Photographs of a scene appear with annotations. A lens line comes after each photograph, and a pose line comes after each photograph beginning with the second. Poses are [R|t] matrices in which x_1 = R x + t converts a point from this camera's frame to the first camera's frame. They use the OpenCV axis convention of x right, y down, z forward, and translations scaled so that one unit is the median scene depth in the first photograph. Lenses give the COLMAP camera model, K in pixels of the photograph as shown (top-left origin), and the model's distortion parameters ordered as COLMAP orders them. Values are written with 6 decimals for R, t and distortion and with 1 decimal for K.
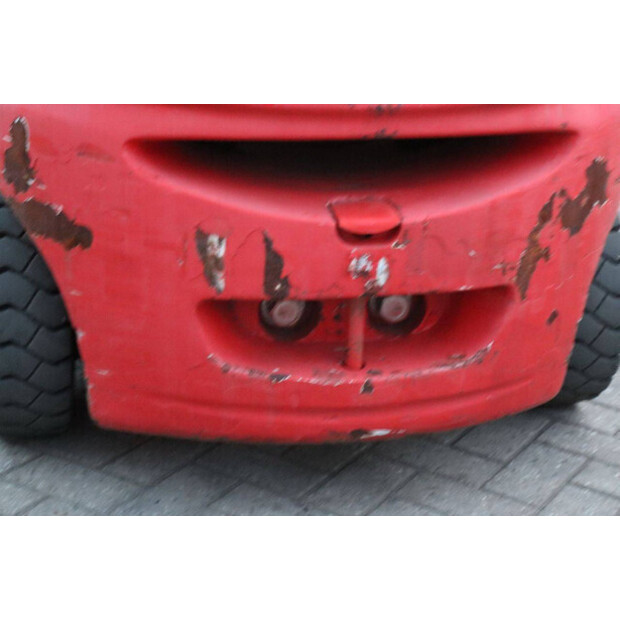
lens RADIAL K [[1480.7, 0, 310.1], [0, 1480.7, 308.1], [0, 0, 1]] dist [0.356734, 0.000000]
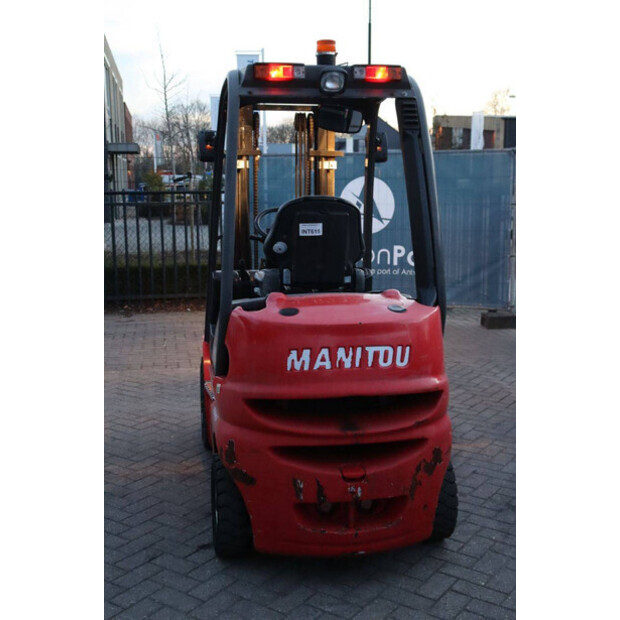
lens RADIAL K [[824.0, 0, 319.8], [0, 824.0, 291.7], [0, 0, 1]] dist [0.031337, 0.000000]
pose [[0.998893, -0.029105, -0.036943, 0.041131], [0.019993, 0.973782, -0.226604, -0.039206], [0.042570, 0.225615, 0.973286, -0.575837]]
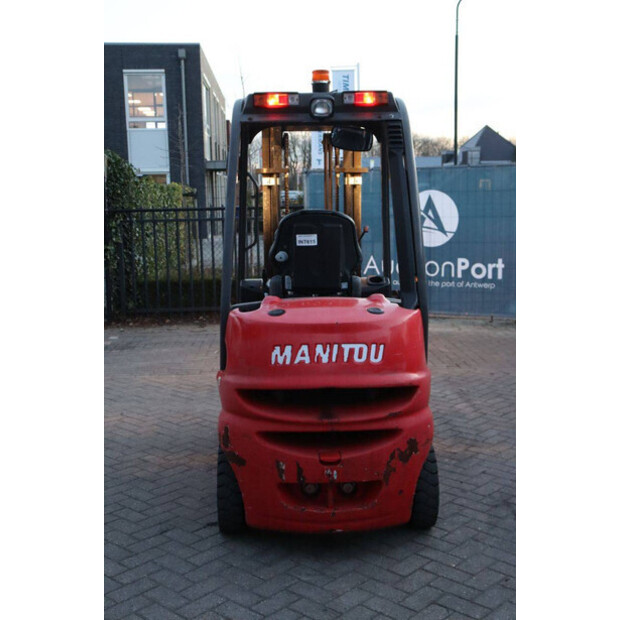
lens RADIAL K [[851.4, 0, 313.8], [0, 851.4, 289.1], [0, 0, 1]] dist [0.034403, 0.000000]
pose [[0.983656, -0.027270, -0.177978, 0.320325], [-0.018423, 0.968034, -0.250140, 0.045065], [0.179110, 0.249331, 0.951711, -0.771065]]
